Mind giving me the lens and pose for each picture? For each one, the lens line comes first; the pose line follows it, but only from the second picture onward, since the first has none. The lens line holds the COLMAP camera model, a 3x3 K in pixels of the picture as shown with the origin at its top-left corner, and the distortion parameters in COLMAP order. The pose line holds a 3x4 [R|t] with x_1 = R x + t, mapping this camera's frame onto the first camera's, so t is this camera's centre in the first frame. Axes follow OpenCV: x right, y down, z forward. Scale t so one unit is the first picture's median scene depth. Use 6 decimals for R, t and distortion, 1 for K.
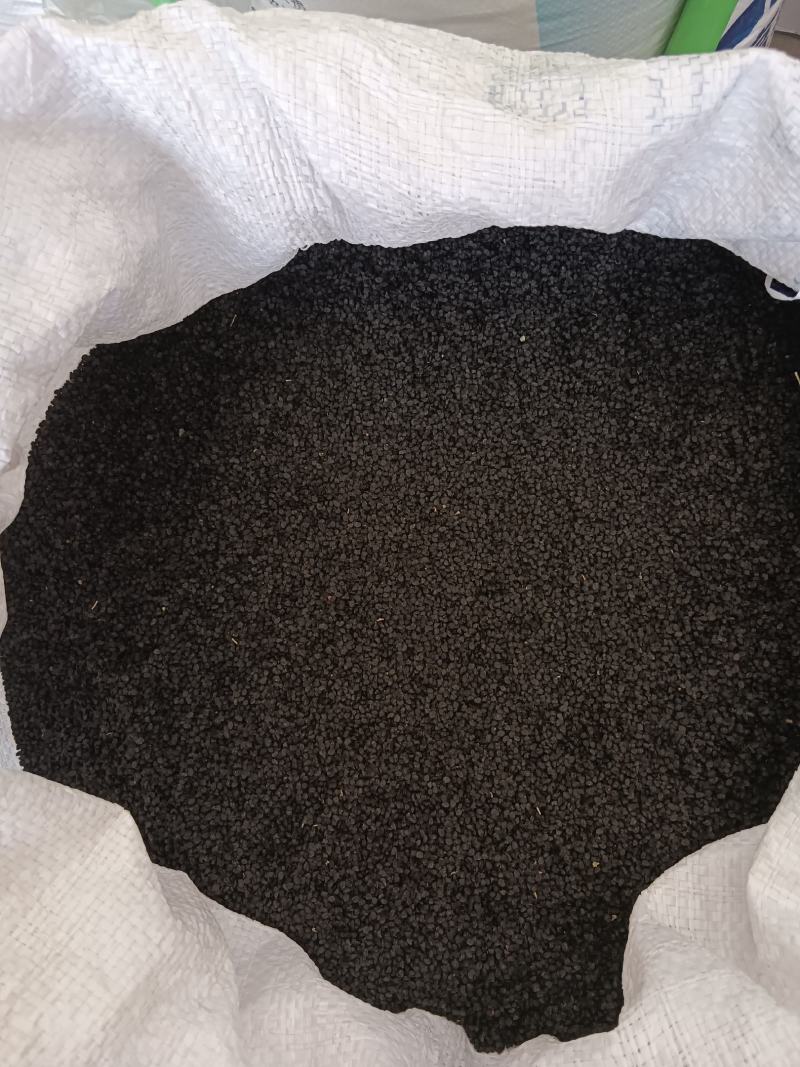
lens RADIAL K [[841.0, 0, 404.1], [0, 841.0, 531.9], [0, 0, 1]] dist [0.123077, -0.266894]
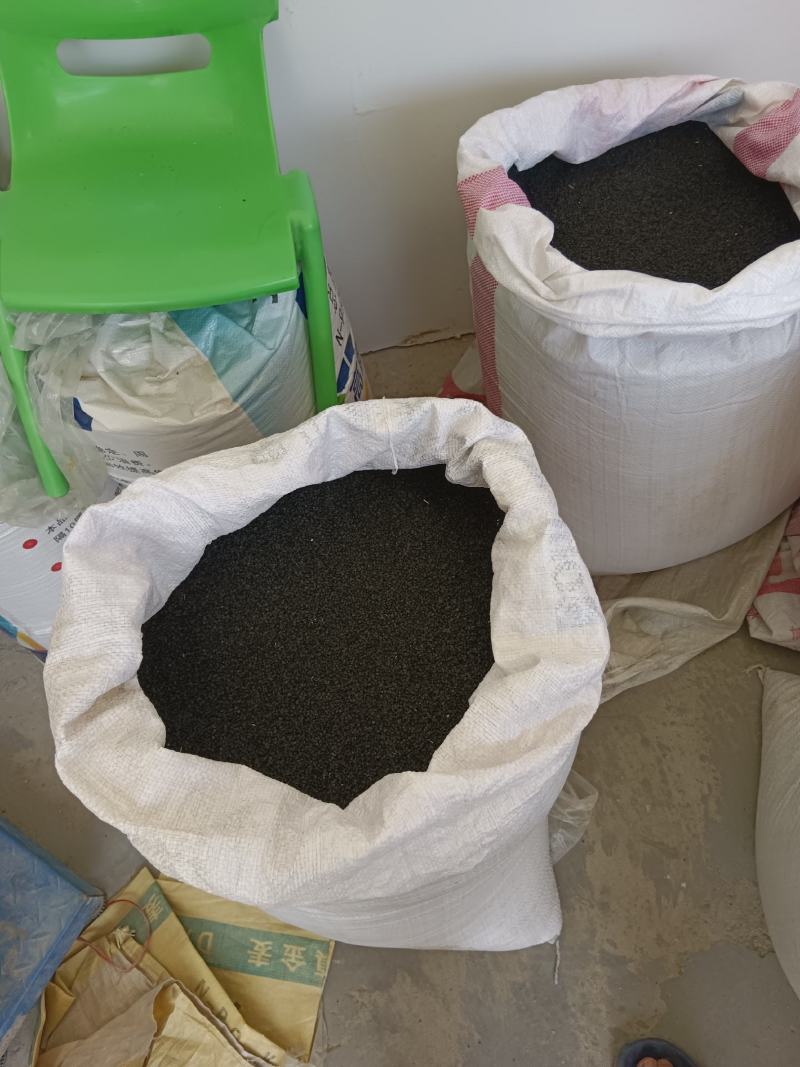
lens RADIAL K [[841.0, 0, 404.1], [0, 841.0, 531.9], [0, 0, 1]] dist [0.123077, -0.266894]
pose [[0.865604, -0.445760, 0.228095, -0.150263], [0.497121, 0.819613, -0.284790, 0.523669], [-0.060002, 0.359906, 0.931057, -1.120737]]
